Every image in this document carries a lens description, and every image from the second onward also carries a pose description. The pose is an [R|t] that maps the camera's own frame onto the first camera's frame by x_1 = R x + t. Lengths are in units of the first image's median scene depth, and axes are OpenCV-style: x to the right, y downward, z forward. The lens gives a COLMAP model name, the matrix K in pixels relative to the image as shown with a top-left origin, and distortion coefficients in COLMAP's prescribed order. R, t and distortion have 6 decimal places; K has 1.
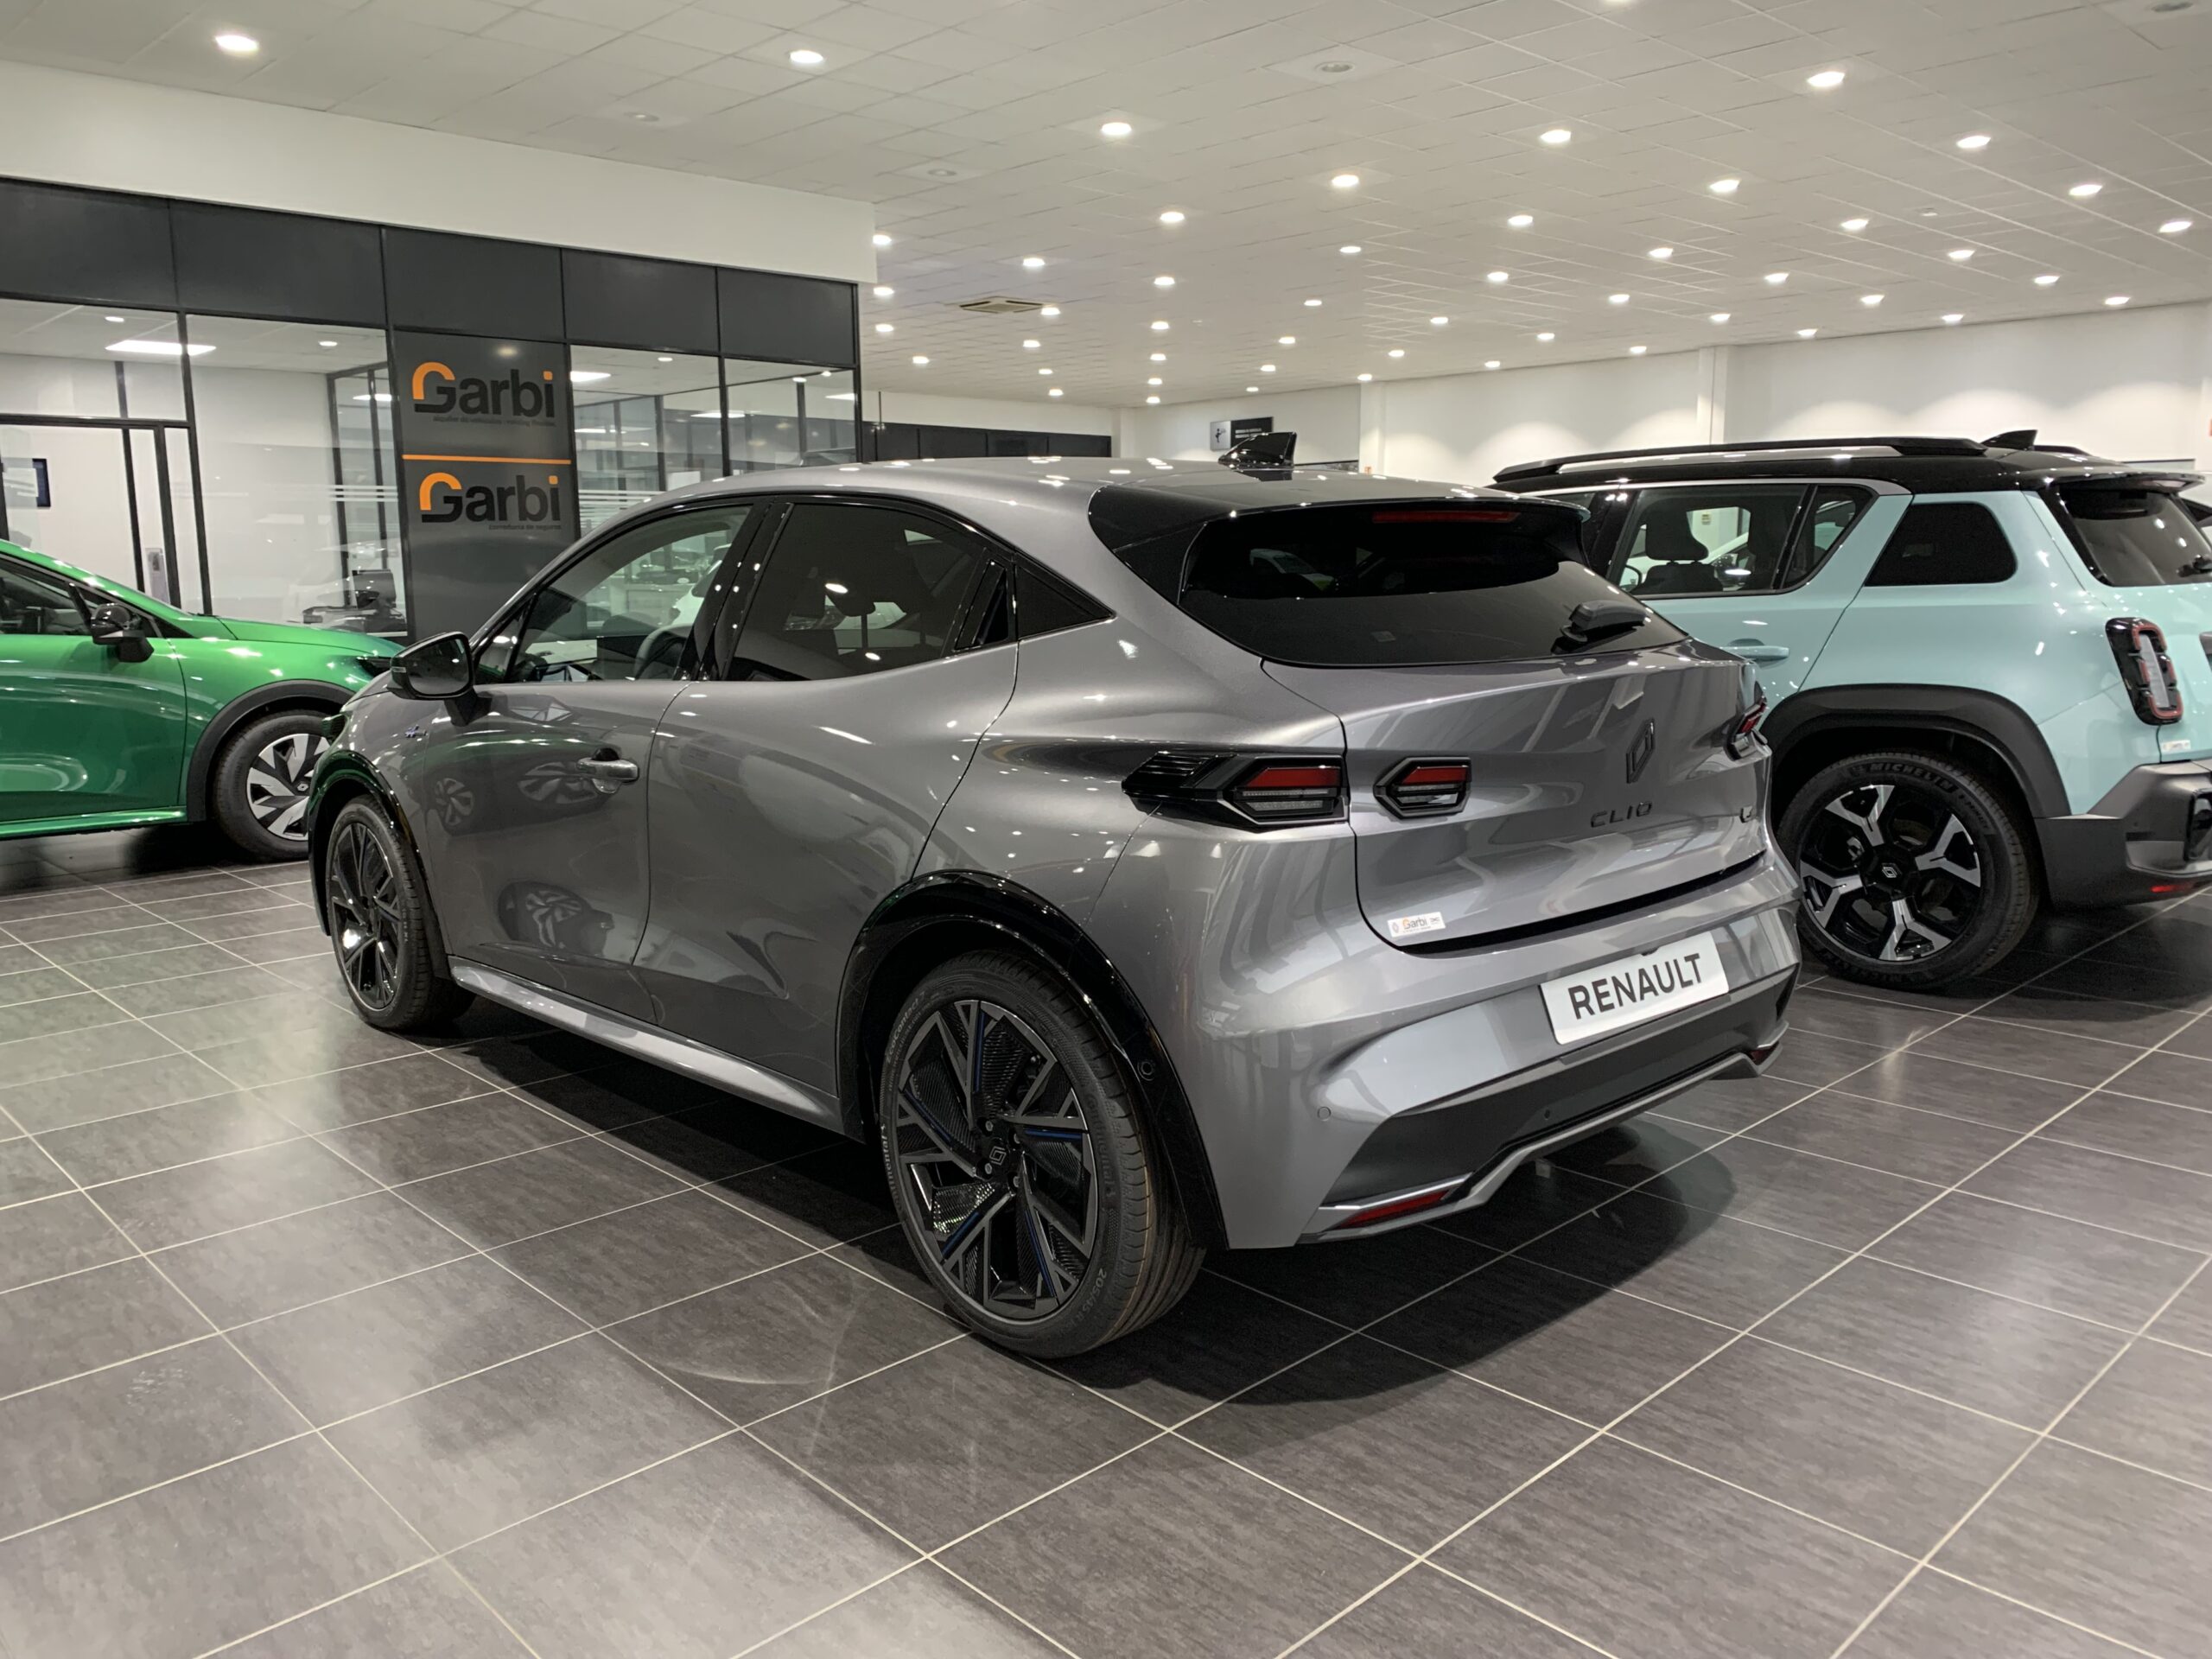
lens RADIAL K [[1692.2, 0, 1098.3], [0, 1692.2, 833.1], [0, 0, 1]] dist [-0.004652, -0.005449]
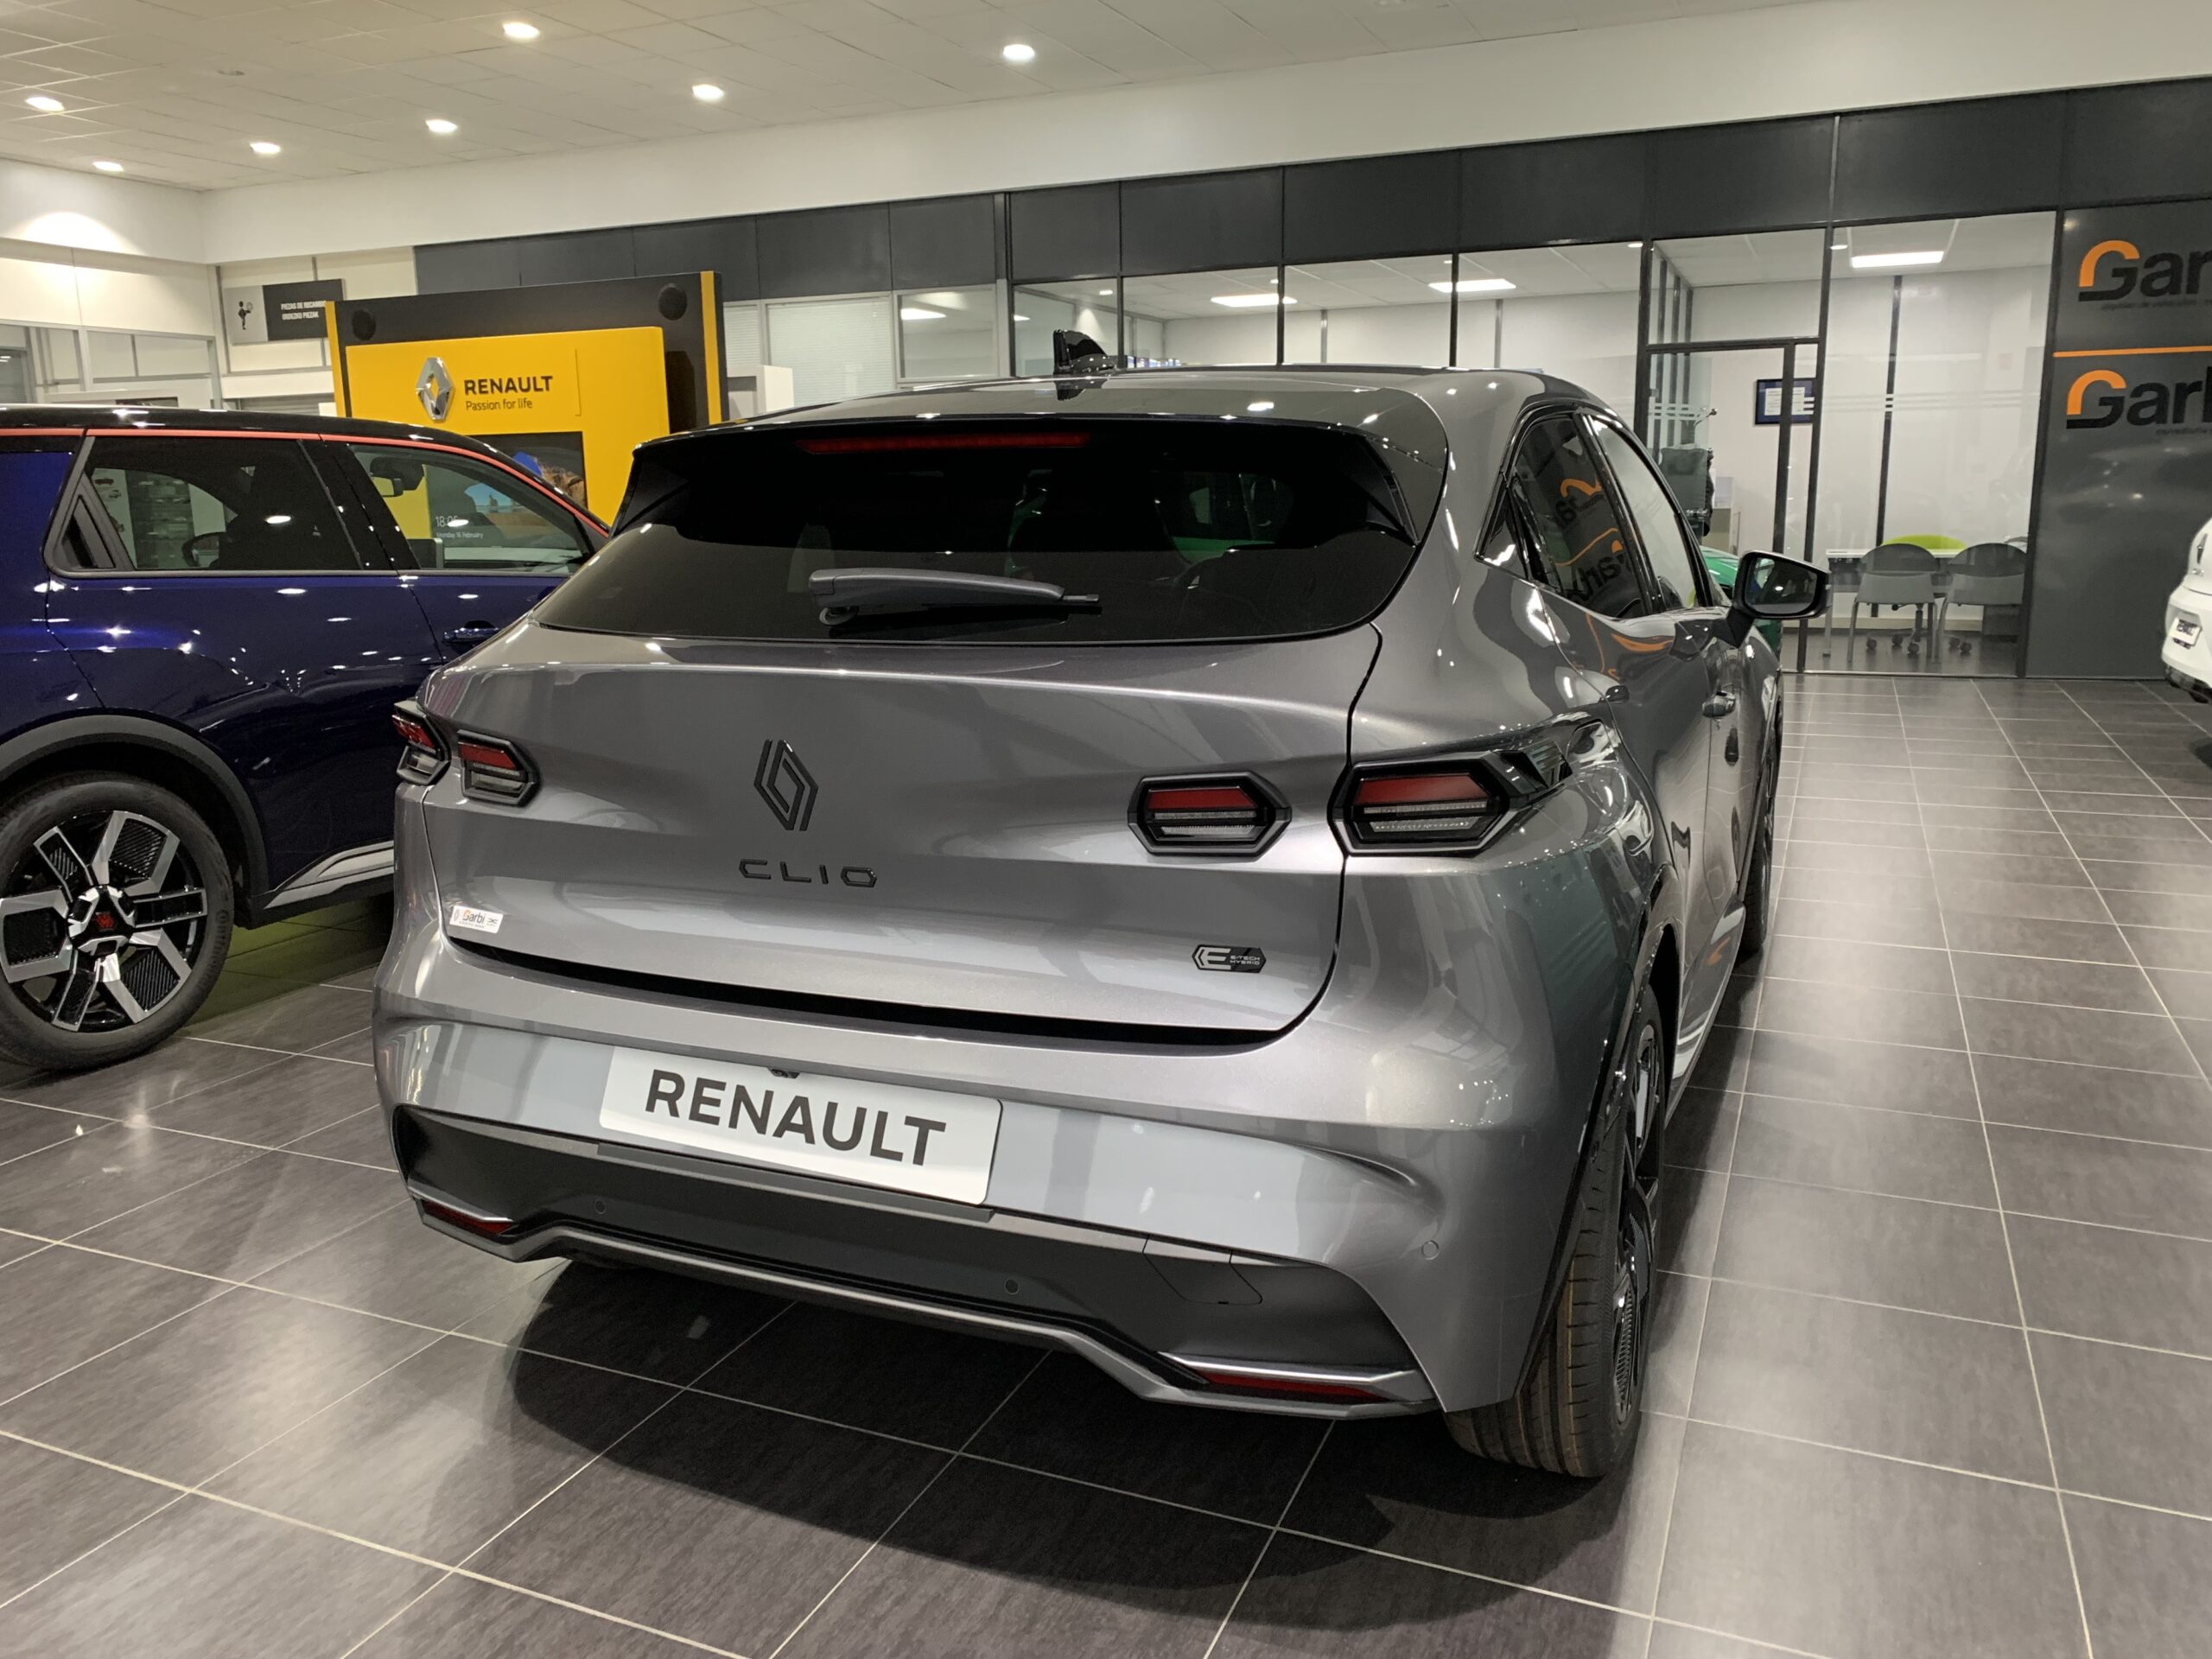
lens RADIAL K [[1692.2, 0, 1099.0], [0, 1692.2, 826.3], [0, 0, 1]] dist [-0.004652, -0.005449]
pose [[0.381602, 0.179703, -0.906690, 0.924866], [-0.133962, 0.981315, 0.138113, -0.133849], [0.914568, 0.068758, 0.398546, 0.782229]]
